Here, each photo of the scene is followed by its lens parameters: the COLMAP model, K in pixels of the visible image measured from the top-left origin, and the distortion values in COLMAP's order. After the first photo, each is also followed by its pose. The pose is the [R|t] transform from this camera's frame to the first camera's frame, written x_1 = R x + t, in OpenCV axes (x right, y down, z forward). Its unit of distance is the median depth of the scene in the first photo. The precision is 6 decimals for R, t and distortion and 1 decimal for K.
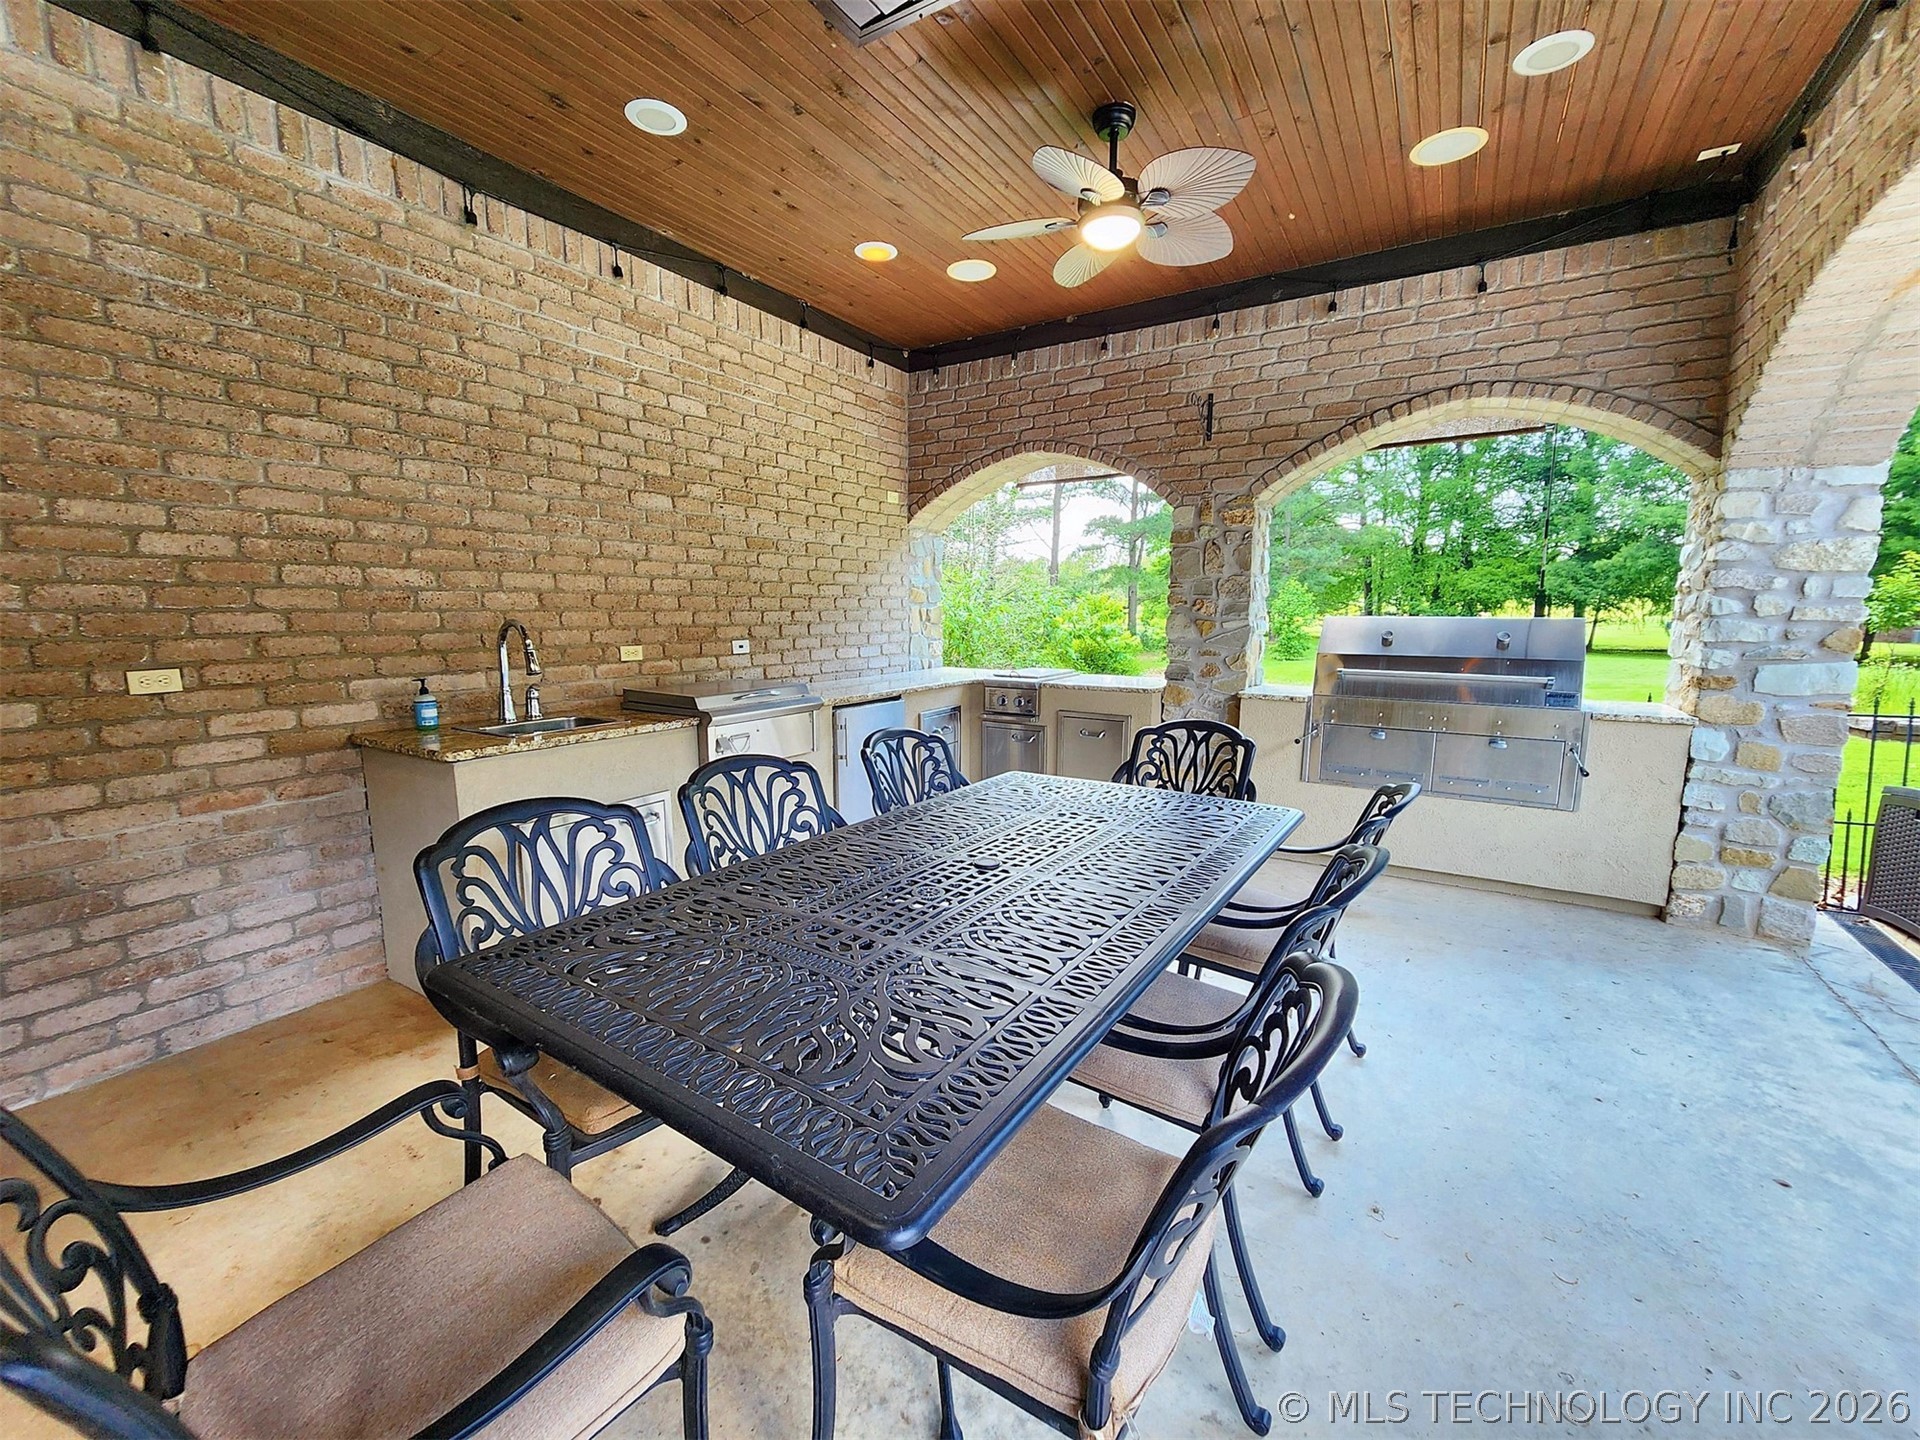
lens RADIAL K [[777.3, 0, 968.0], [0, 777.3, 721.2], [0, 0, 1]] dist [0.000056, -0.000268]
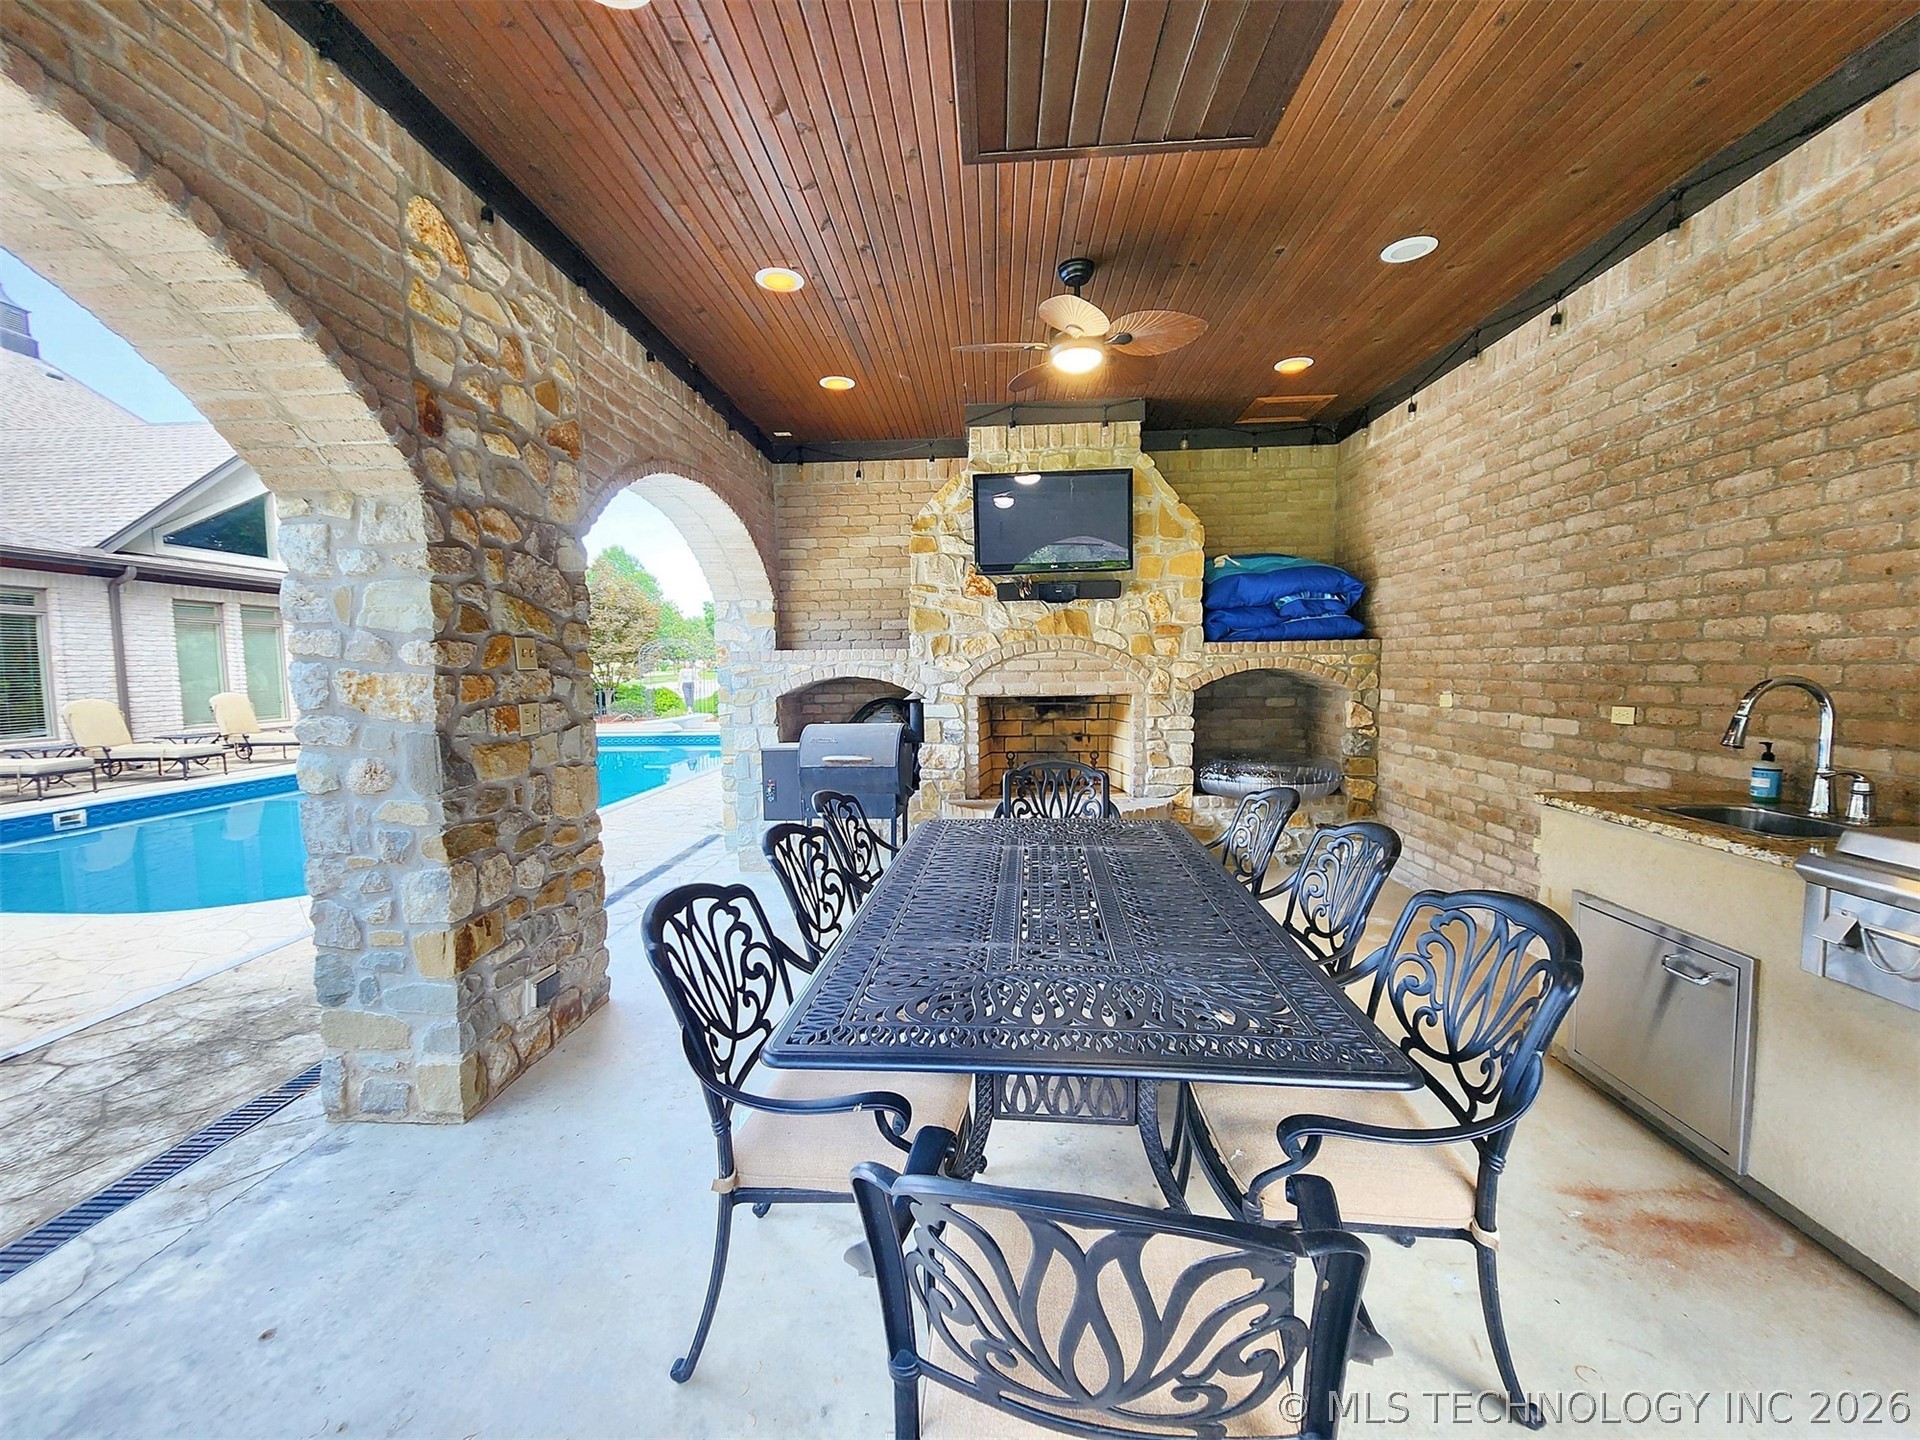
lens RADIAL K [[777.5, 0, 963.8], [0, 777.5, 721.2], [0, 0, 1]] dist [-0.001770, -0.000214]
pose [[-0.868457, 0.047759, -0.493459, 0.518972], [-0.057662, 0.978863, 0.196221, -0.206735], [0.492400, 0.198863, -0.847346, 1.369896]]
